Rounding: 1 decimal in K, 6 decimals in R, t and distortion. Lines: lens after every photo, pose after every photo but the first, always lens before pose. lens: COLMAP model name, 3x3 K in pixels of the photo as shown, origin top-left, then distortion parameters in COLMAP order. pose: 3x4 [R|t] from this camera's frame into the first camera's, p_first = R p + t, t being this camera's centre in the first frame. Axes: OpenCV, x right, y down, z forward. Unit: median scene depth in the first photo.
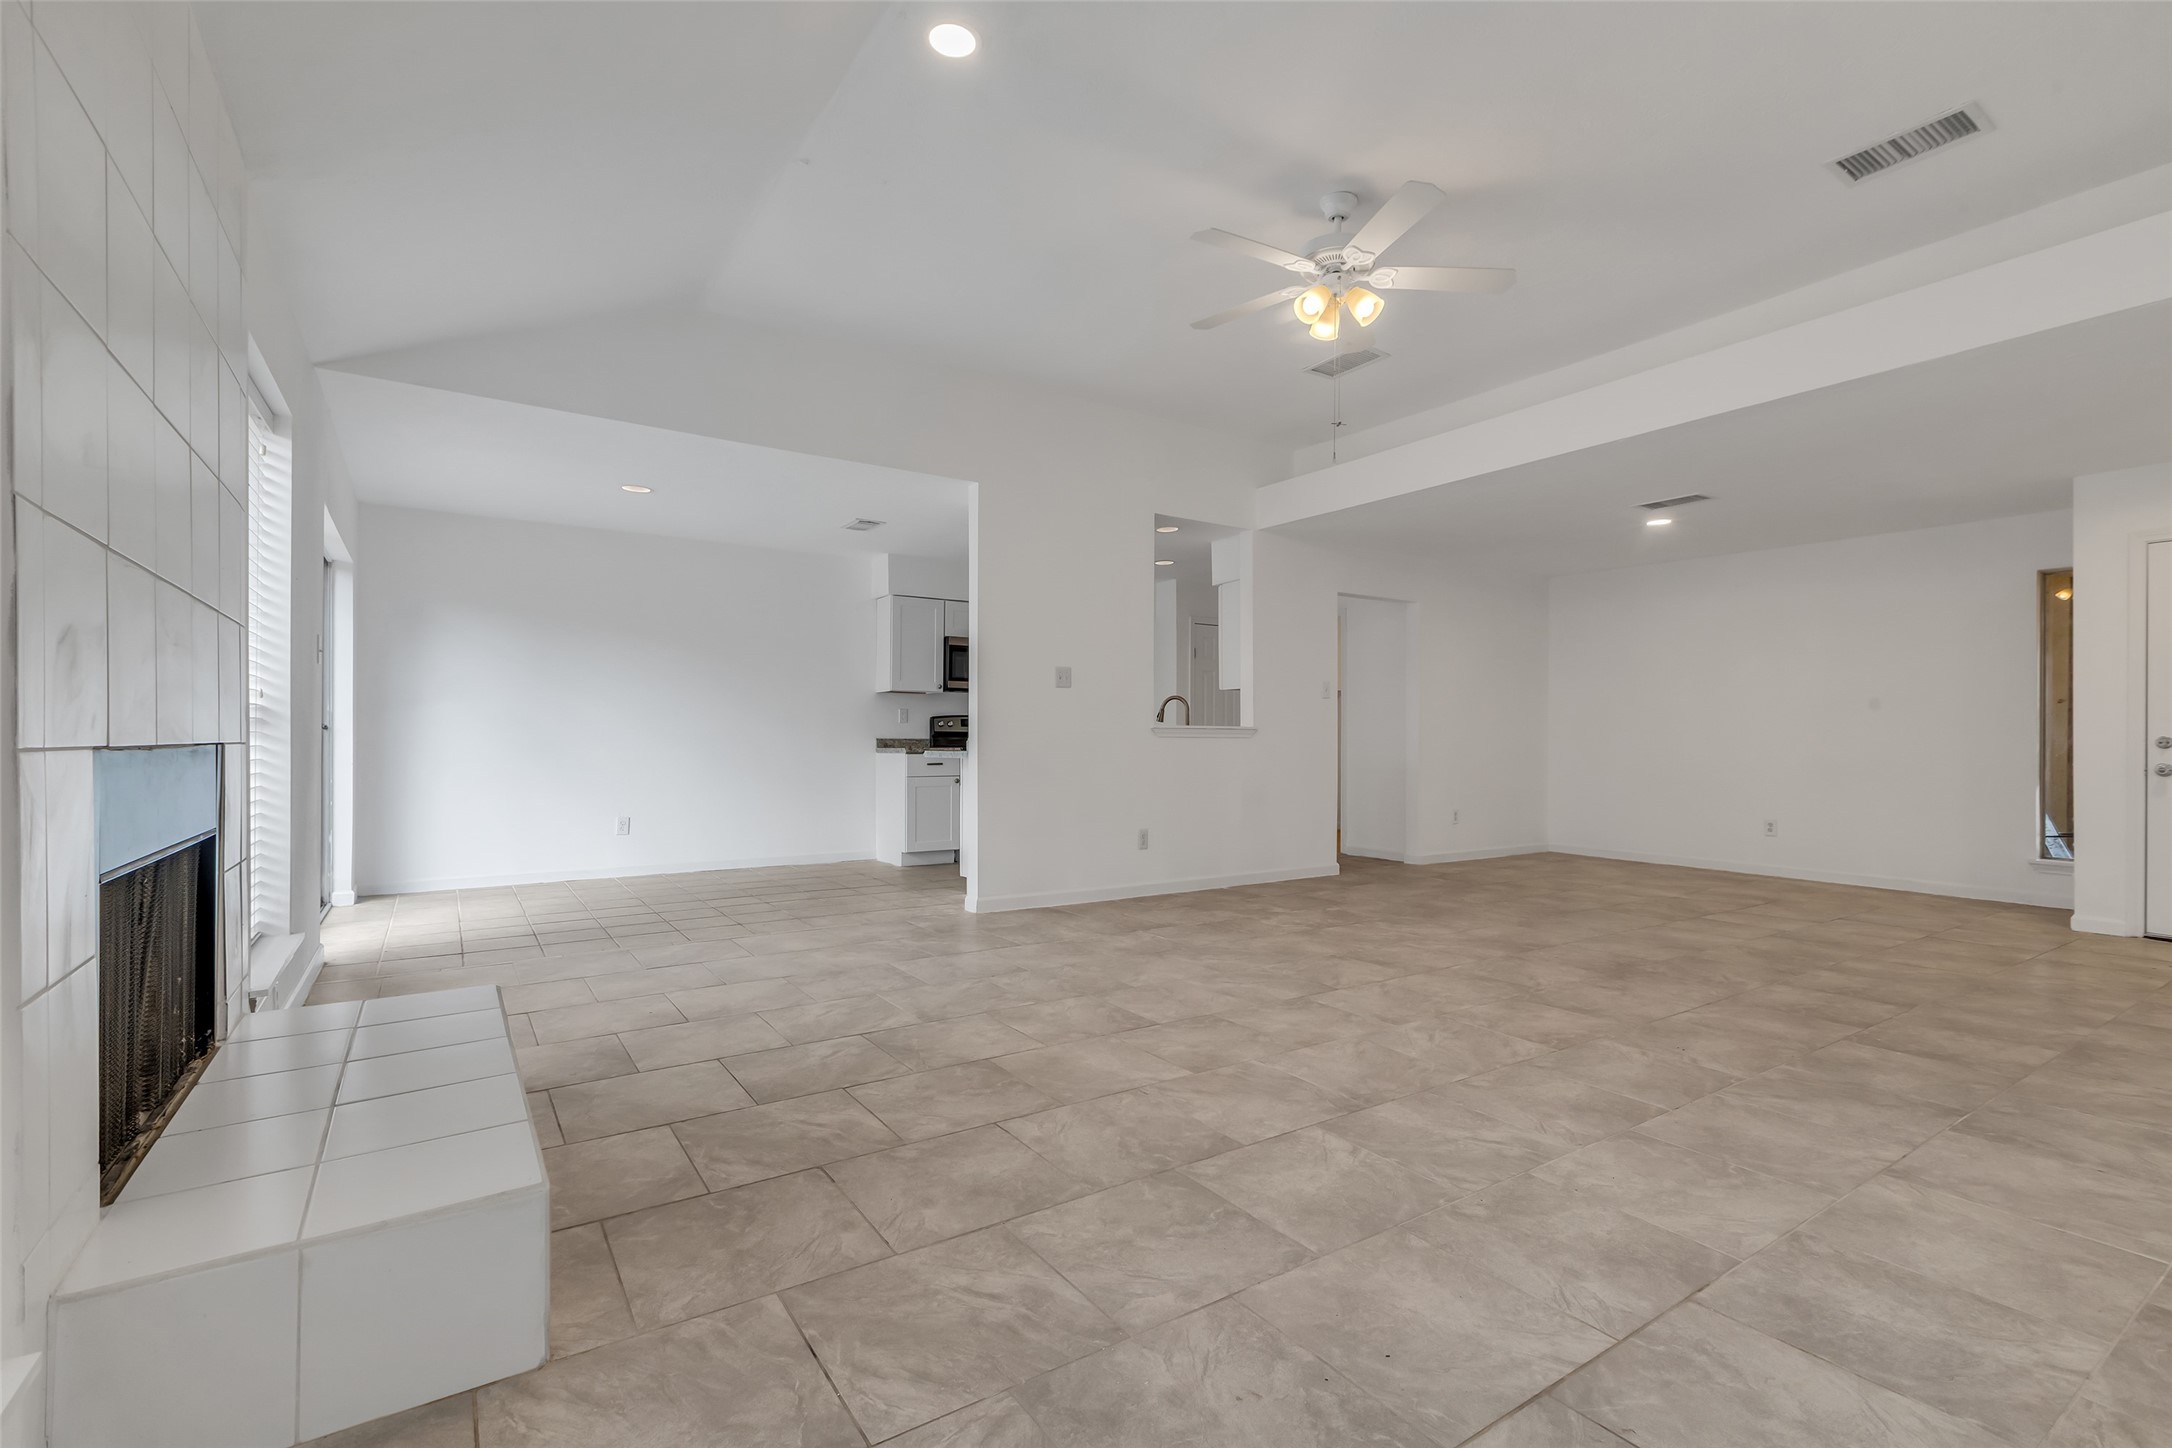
lens RADIAL K [[969.5, 0, 1104.3], [0, 969.5, 735.6], [0, 0, 1]] dist [-0.000083, 0.001754]
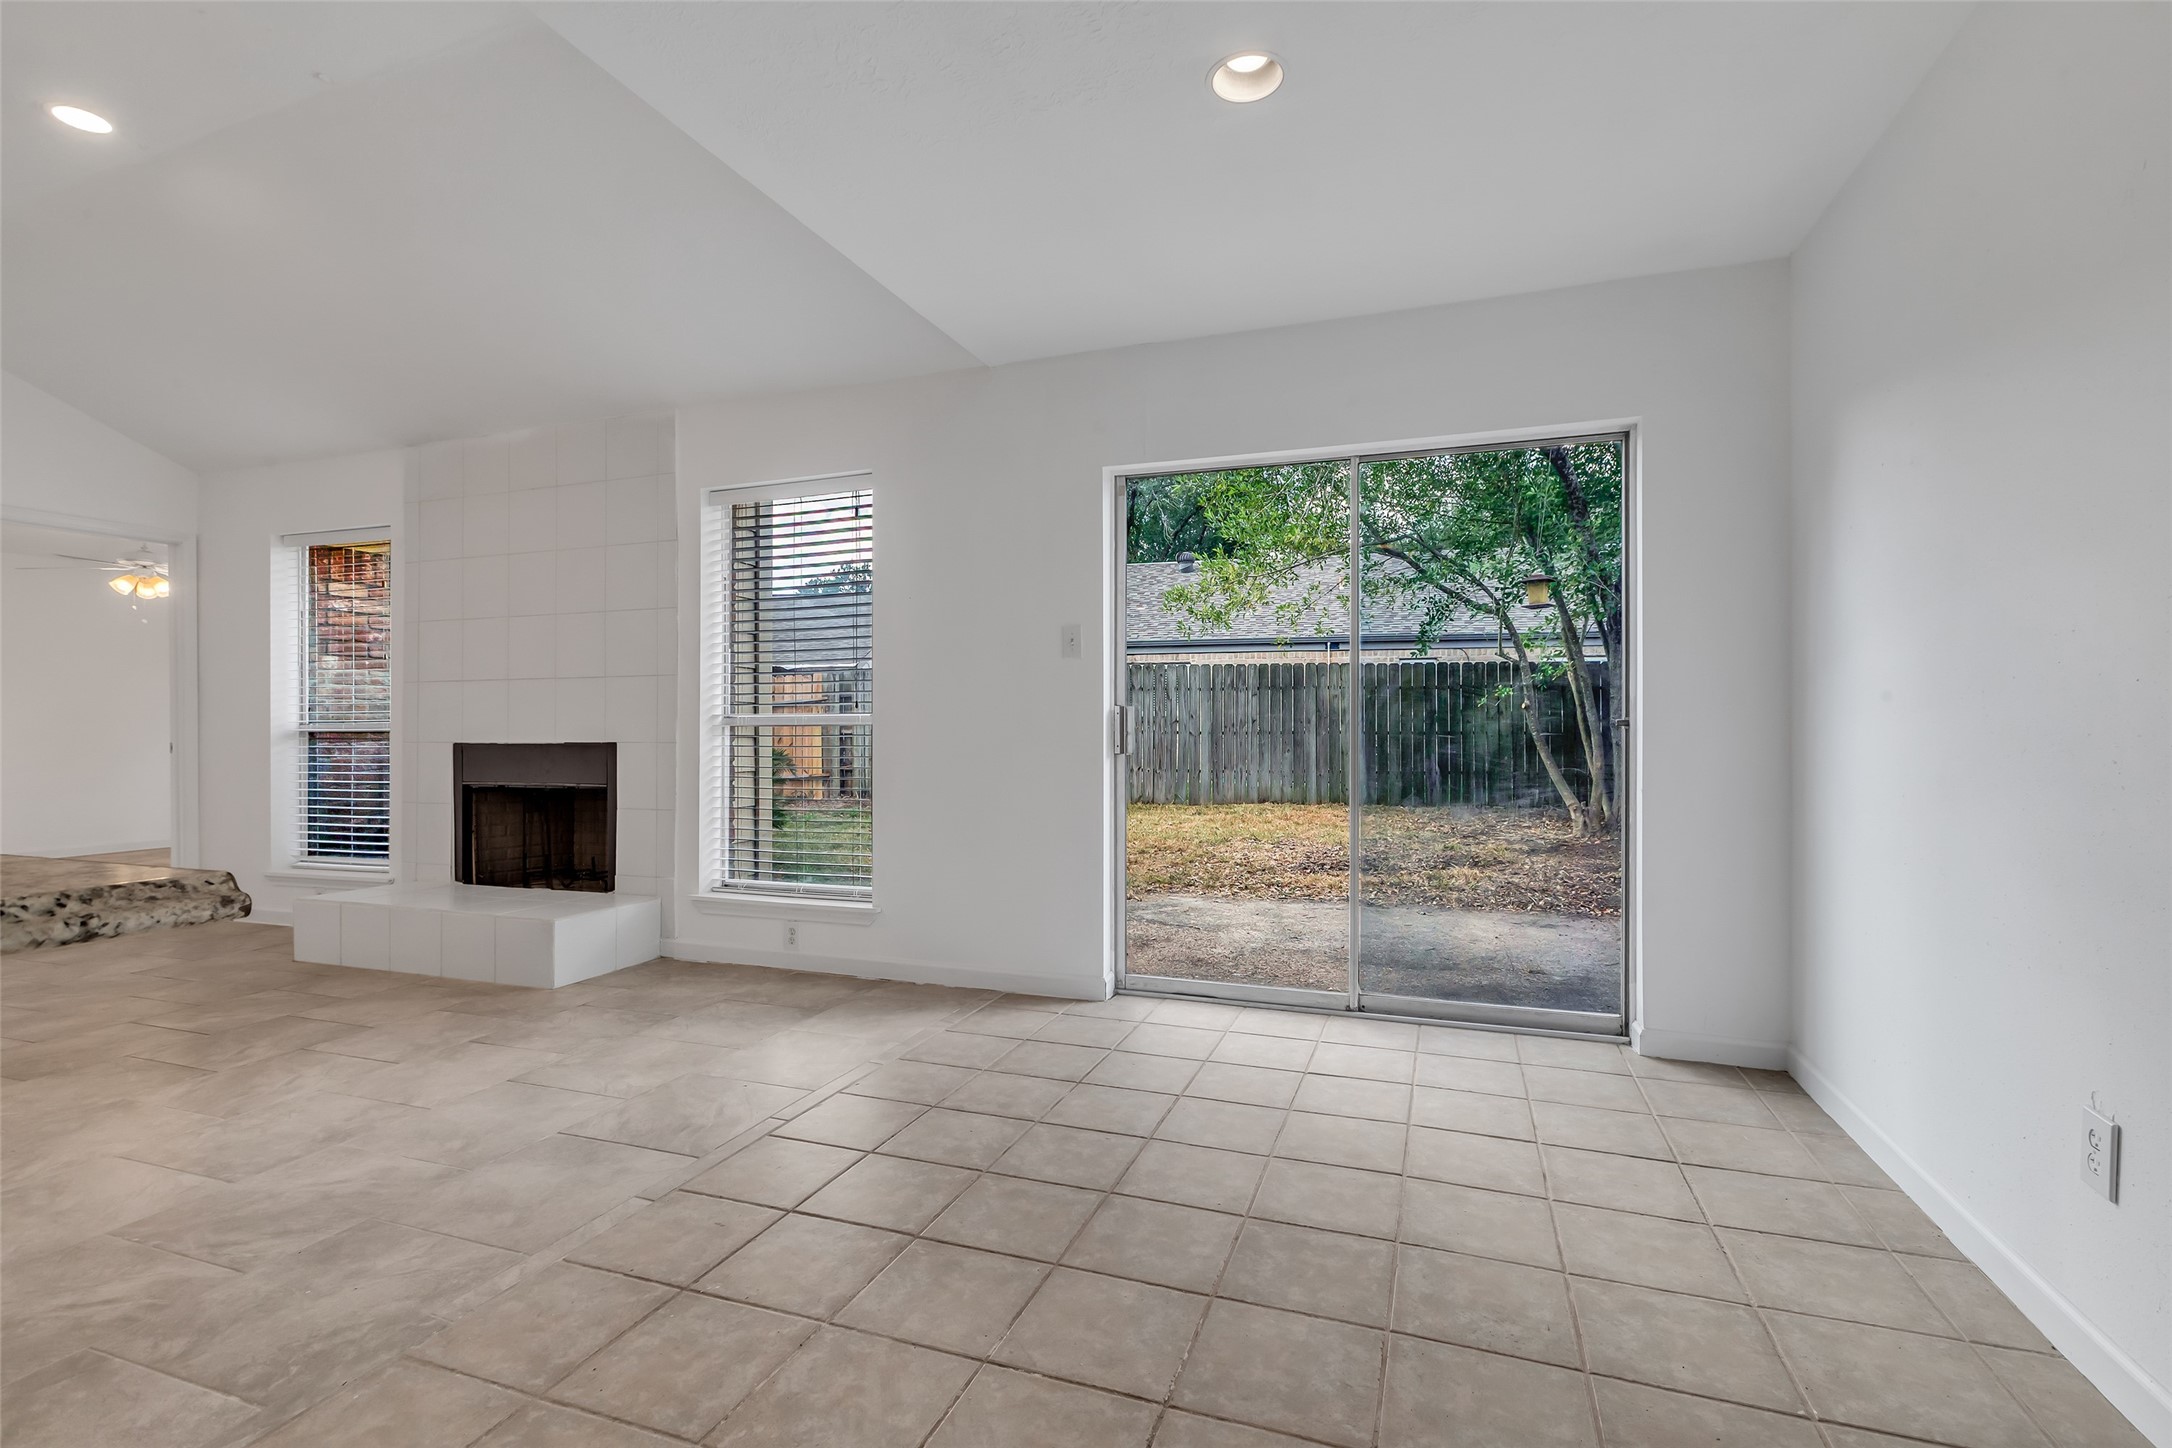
lens RADIAL K [[969.5, 0, 1109.1], [0, 969.5, 725.7], [0, 0, 1]] dist [-0.000083, 0.001754]
pose [[-0.808659, -0.005011, -0.588257, -0.404597], [-0.000297, 0.999967, -0.008110, -0.008137], [0.588278, -0.006383, -0.808633, 2.300985]]
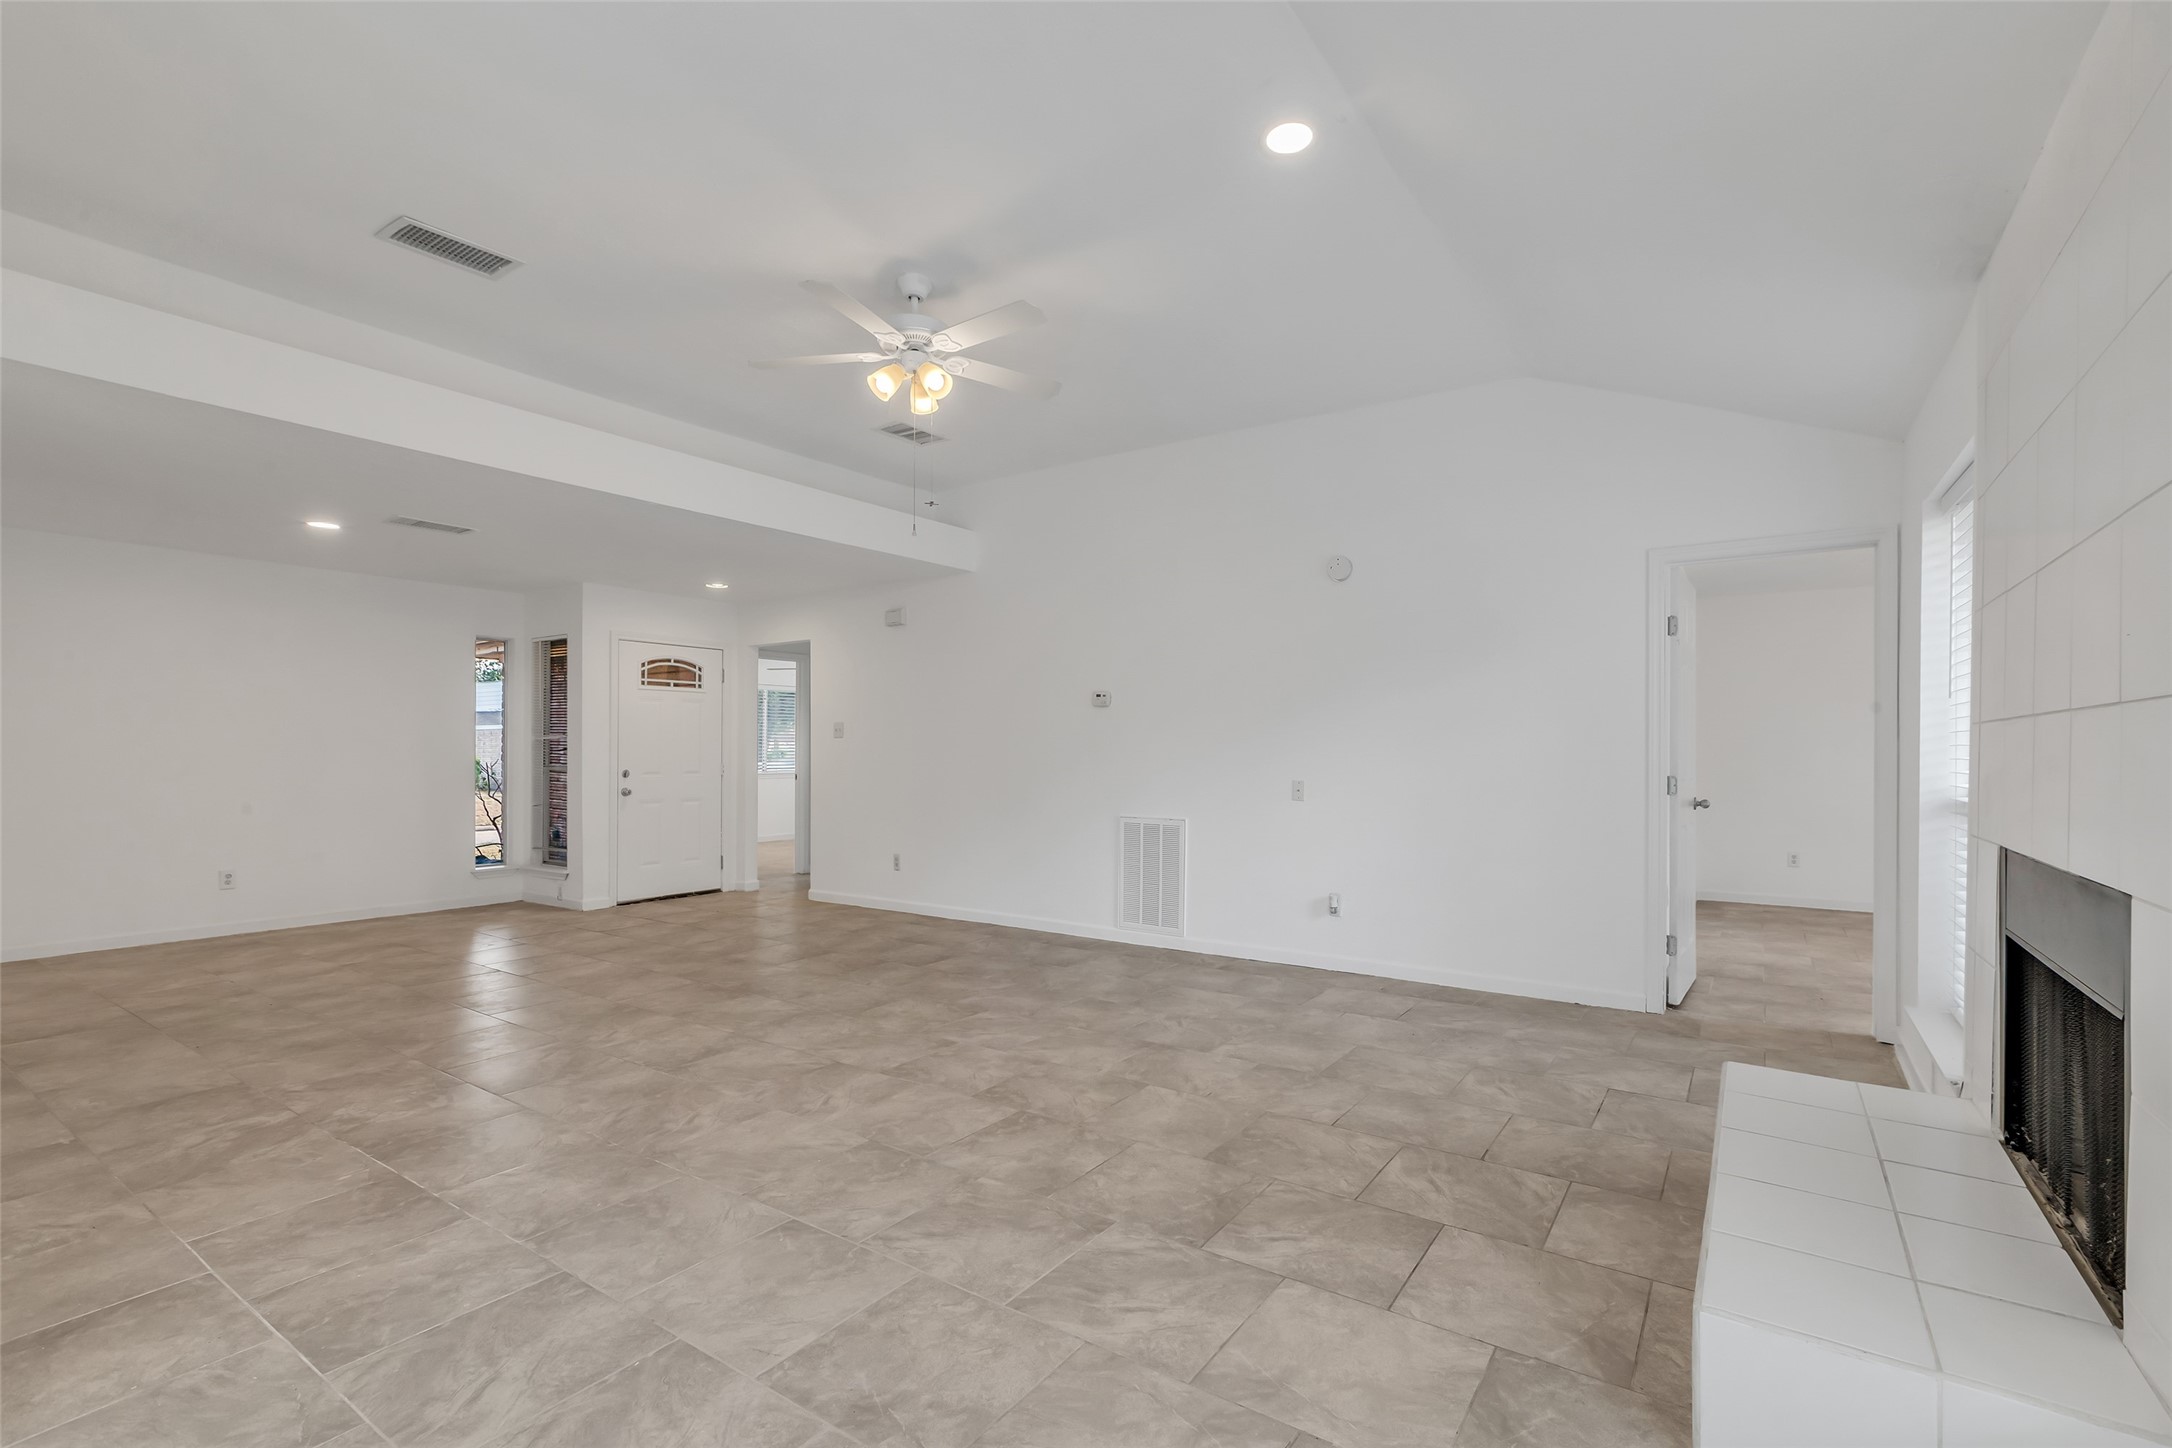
lens RADIAL K [[969.5, 0, 1094.0], [0, 969.5, 739.4], [0, 0, 1]] dist [-0.000083, 0.001754]
pose [[-0.357283, 0.004147, 0.933987, -0.928930], [-0.006704, 0.999953, -0.007004, -0.066084], [-0.933972, -0.008764, -0.357238, 1.381369]]
